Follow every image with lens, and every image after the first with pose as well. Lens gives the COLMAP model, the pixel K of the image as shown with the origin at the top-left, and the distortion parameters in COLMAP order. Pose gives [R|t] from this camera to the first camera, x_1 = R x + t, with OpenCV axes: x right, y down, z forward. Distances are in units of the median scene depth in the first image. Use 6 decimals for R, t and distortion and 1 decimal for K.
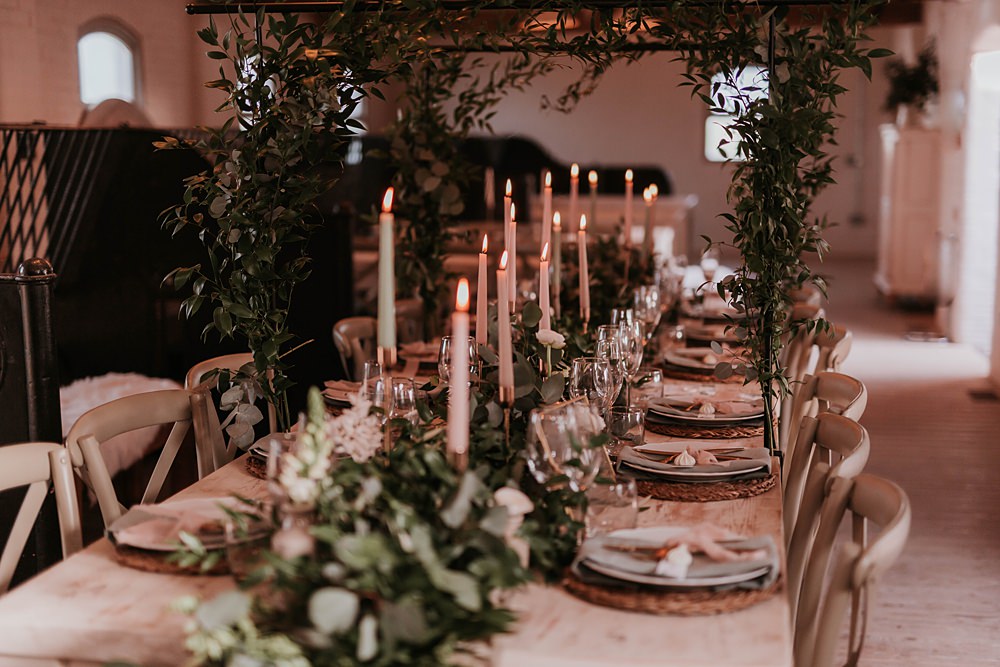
lens RADIAL K [[1413.3, 0, 500.1], [0, 1413.3, 331.5], [0, 0, 1]] dist [0.011257, 0.000000]
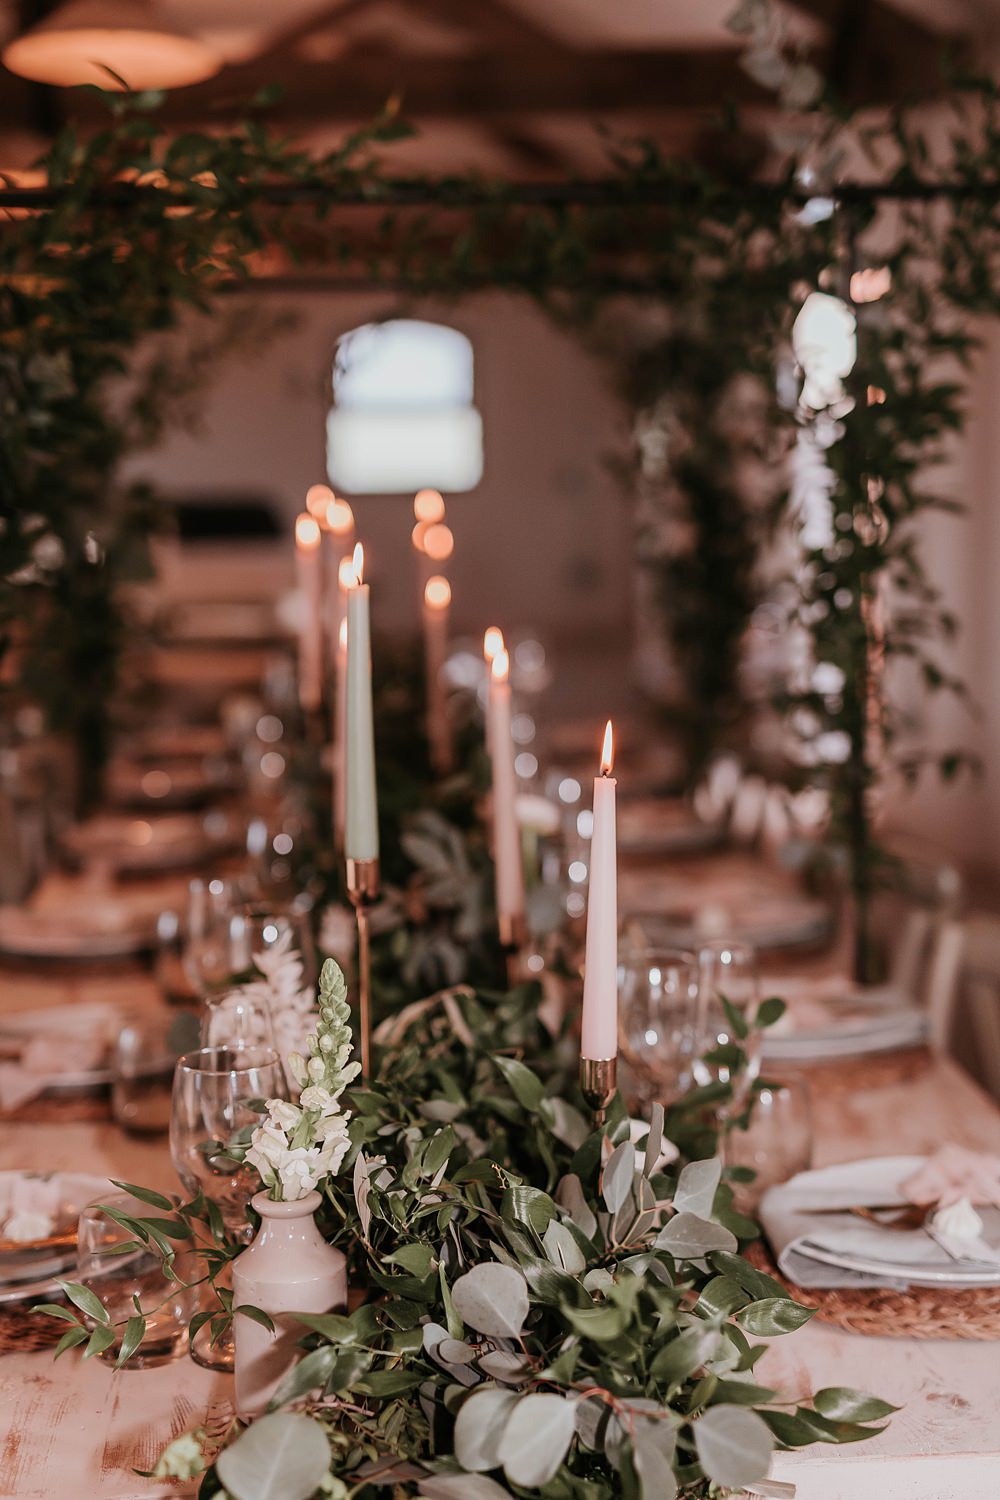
lens RADIAL K [[2241.6, 0, 498.1], [0, 2241.6, 773.0], [0, 0, 1]] dist [-0.010688, 0.000000]
pose [[0.967713, -0.049706, 0.247107, -0.162560], [0.048591, 0.998762, 0.010611, -0.017581], [-0.247328, 0.001739, 0.968930, 0.153395]]
